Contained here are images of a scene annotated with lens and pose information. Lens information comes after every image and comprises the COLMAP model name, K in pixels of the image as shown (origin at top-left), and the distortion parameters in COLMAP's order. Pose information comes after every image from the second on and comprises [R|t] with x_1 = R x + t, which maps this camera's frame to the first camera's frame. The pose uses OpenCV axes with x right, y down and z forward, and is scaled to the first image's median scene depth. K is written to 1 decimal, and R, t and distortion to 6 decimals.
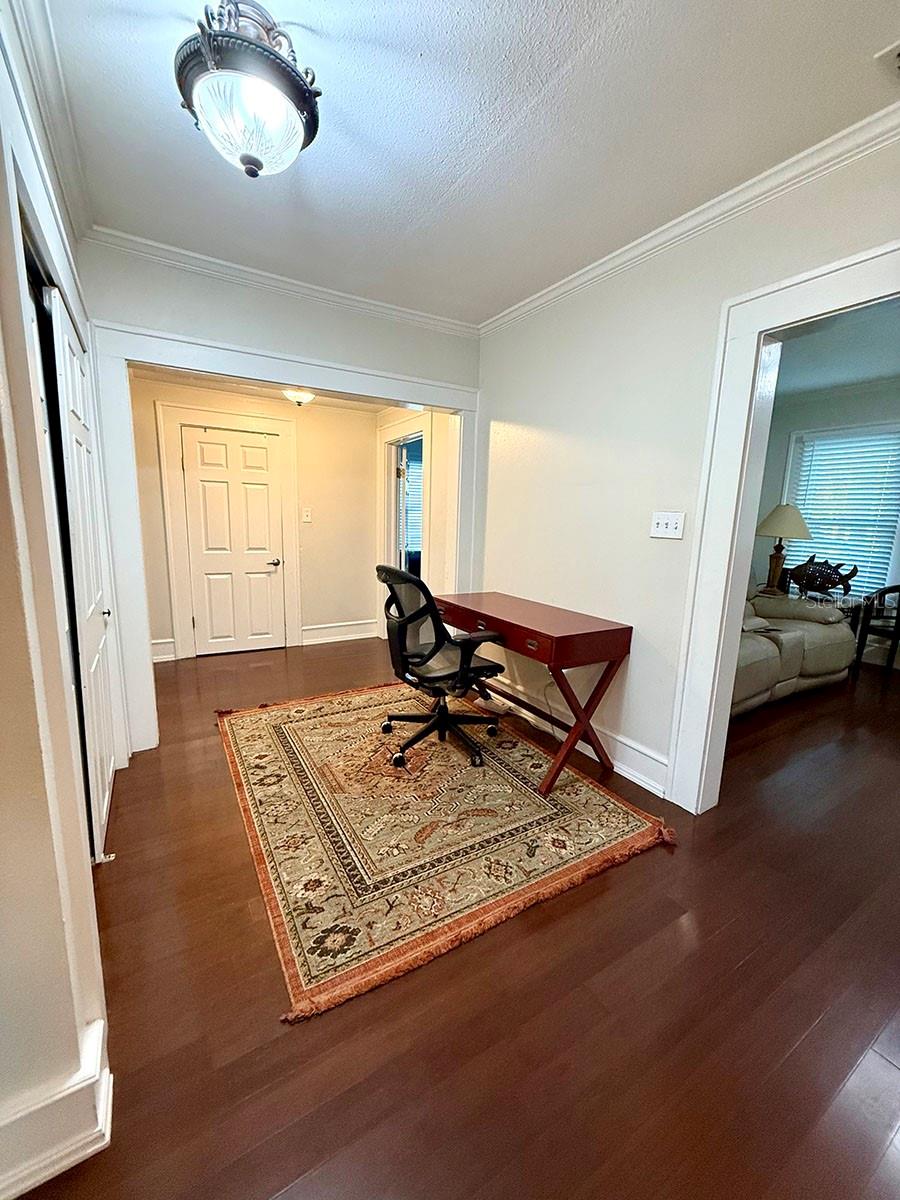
lens RADIAL K [[483.7, 0, 452.9], [0, 483.7, 598.9], [0, 0, 1]] dist [-0.001154, 0.000191]
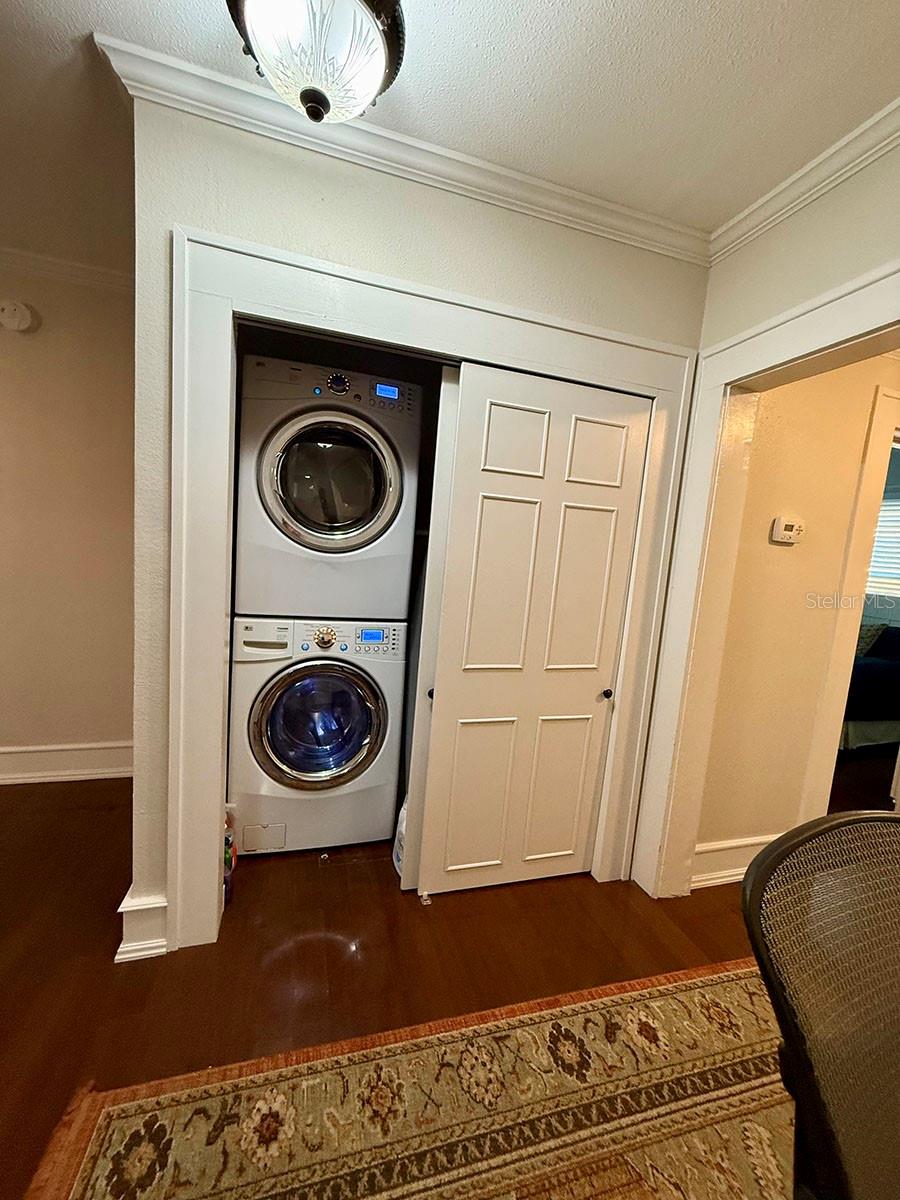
lens RADIAL K [[483.7, 0, 451.8], [0, 483.7, 602.0], [0, 0, 1]] dist [-0.001154, 0.000191]
pose [[-0.258583, 0.057269, -0.964290, 0.199579], [-0.252994, 0.959382, 0.124820, -0.190996], [0.932271, 0.276236, -0.233591, 1.068793]]
